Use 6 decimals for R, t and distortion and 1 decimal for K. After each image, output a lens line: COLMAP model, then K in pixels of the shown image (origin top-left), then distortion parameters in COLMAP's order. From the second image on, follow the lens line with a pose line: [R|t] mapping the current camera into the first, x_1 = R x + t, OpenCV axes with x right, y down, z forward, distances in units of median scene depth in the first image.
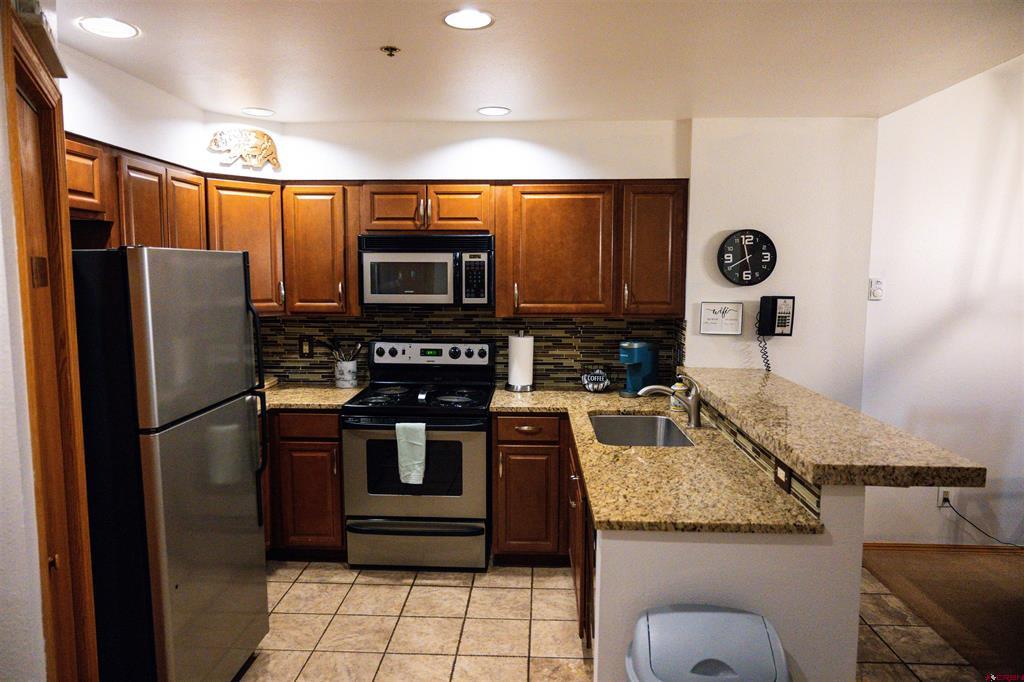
lens RADIAL K [[685.3, 0, 512.0], [0, 685.3, 341.0], [0, 0, 1]] dist [-0.002288, 0.001614]
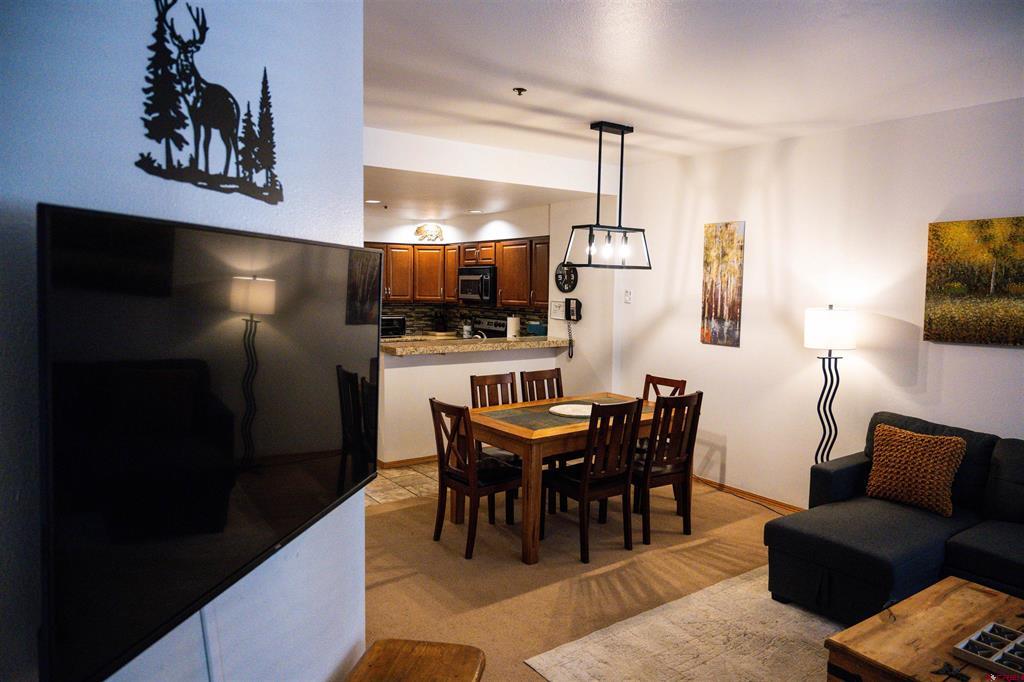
lens RADIAL K [[685.3, 0, 512.0], [0, 685.3, 341.0], [0, 0, 1]] dist [-0.002288, 0.001614]
pose [[0.607256, 0.070819, -0.791344, 1.701730], [-0.090381, 0.995711, 0.019752, 0.023998], [0.789349, 0.059528, 0.611052, -0.213811]]
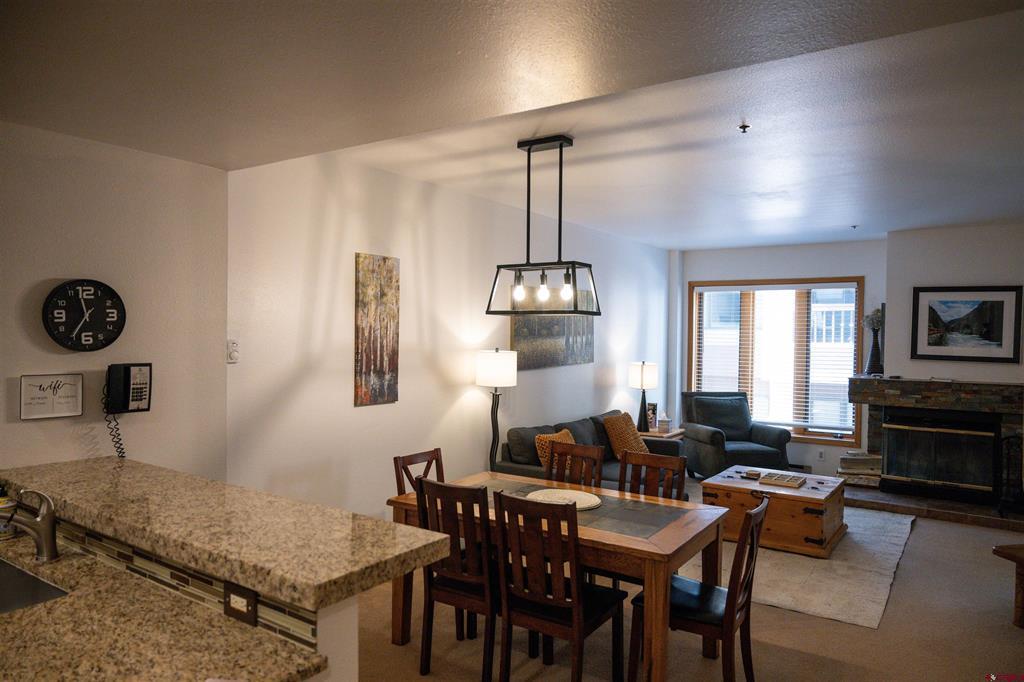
lens RADIAL K [[685.3, 0, 512.0], [0, 685.3, 341.0], [0, 0, 1]] dist [-0.002288, 0.001614]
pose [[0.534309, -0.012423, 0.845198, -0.054381], [0.075625, 0.996585, -0.033160, -0.030586], [-0.841900, 0.081636, 0.533424, 0.183540]]
